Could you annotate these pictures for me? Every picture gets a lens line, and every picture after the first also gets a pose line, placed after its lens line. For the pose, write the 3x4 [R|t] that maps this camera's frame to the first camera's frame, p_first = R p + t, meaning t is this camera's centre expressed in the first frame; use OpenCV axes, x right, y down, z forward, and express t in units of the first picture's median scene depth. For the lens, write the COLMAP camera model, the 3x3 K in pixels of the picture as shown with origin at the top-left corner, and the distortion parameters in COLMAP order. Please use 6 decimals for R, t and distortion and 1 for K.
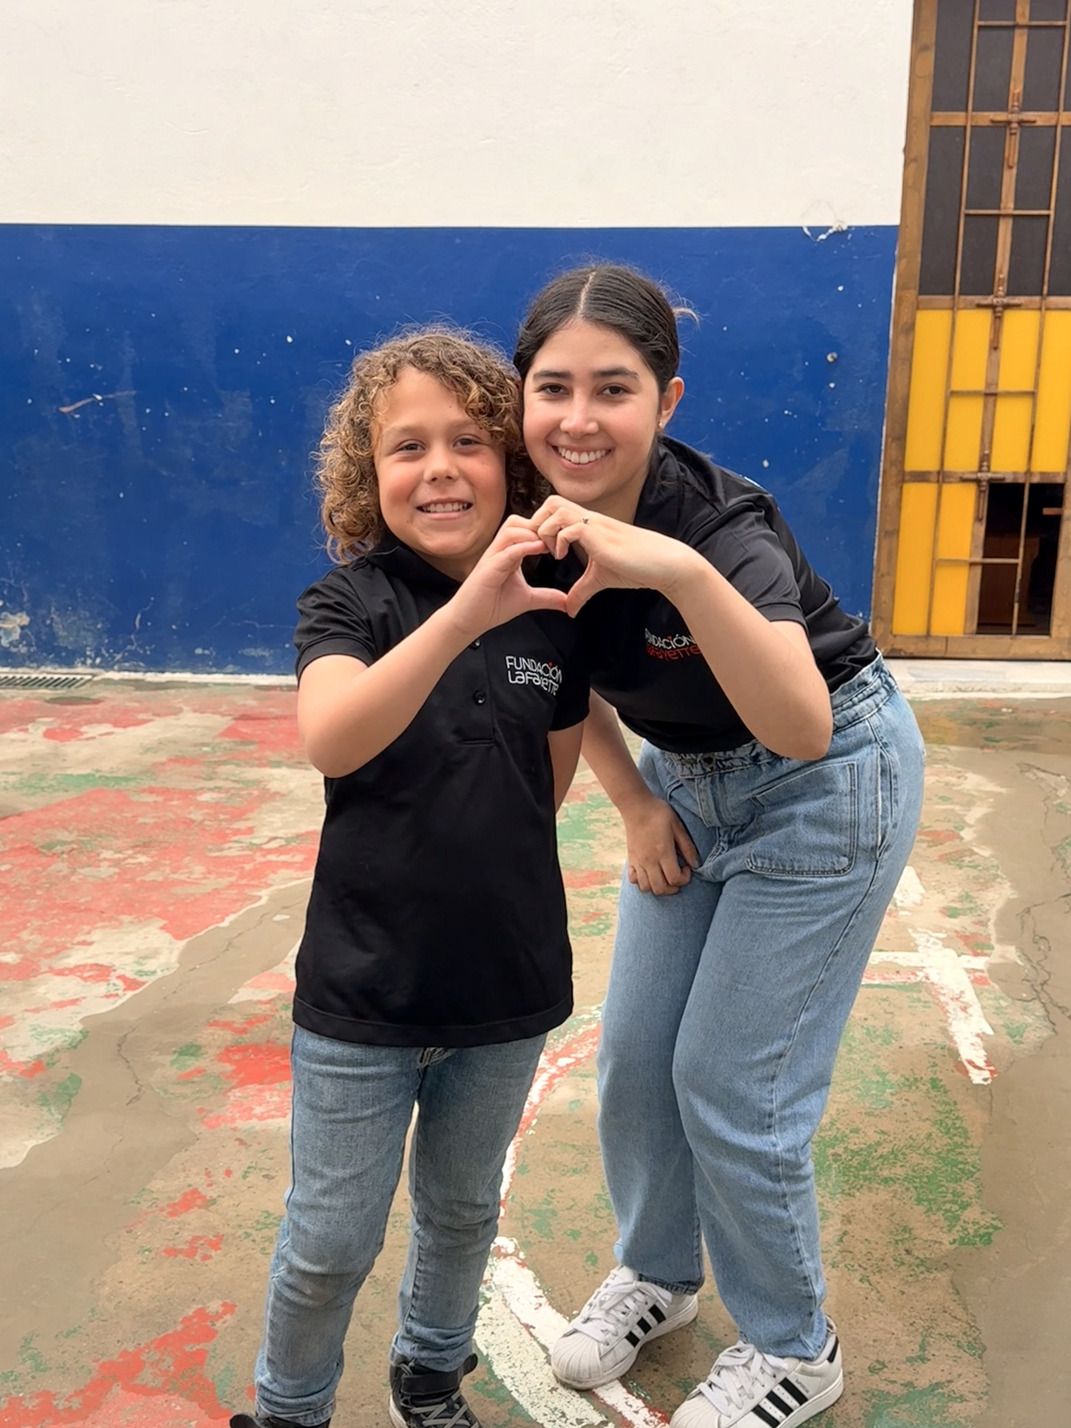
lens RADIAL K [[1515.4, 0, 535.5], [0, 1515.4, 714.0], [0, 0, 1]] dist [0.166793, -0.352946]
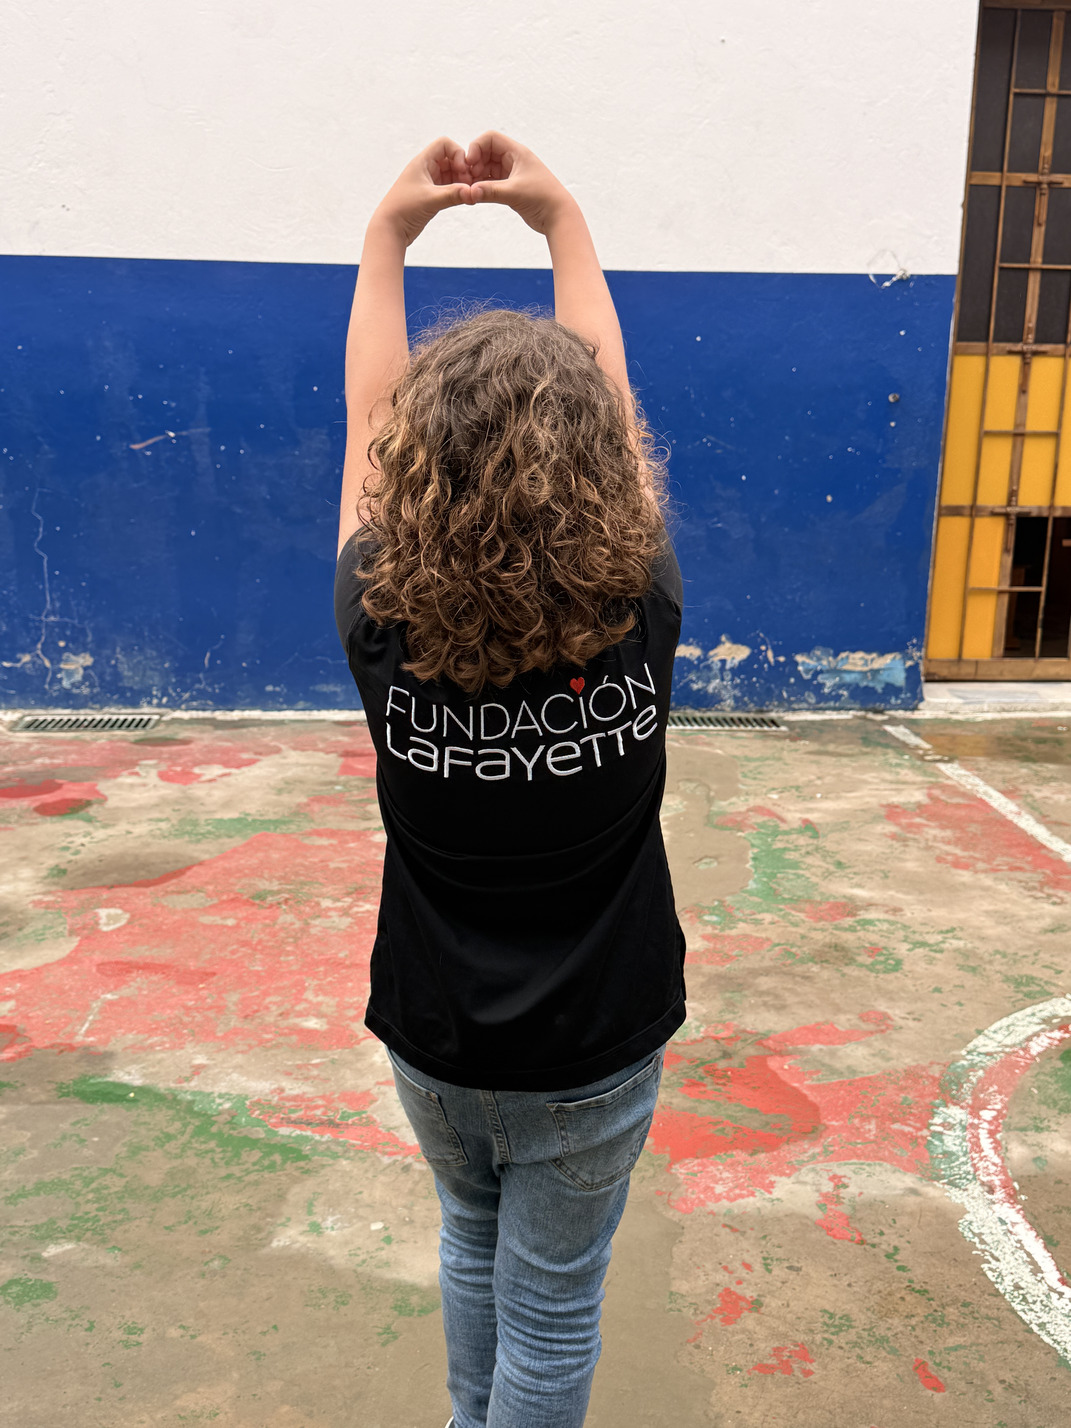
lens RADIAL K [[1380.8, 0, 535.5], [0, 1380.8, 714.0], [0, 0, 1]] dist [0.139454, -0.283450]
pose [[0.990428, -0.023119, 0.136078, -0.177180], [0.025268, 0.999582, -0.014084, -0.007477], [-0.135695, 0.017388, 0.990598, 0.080632]]
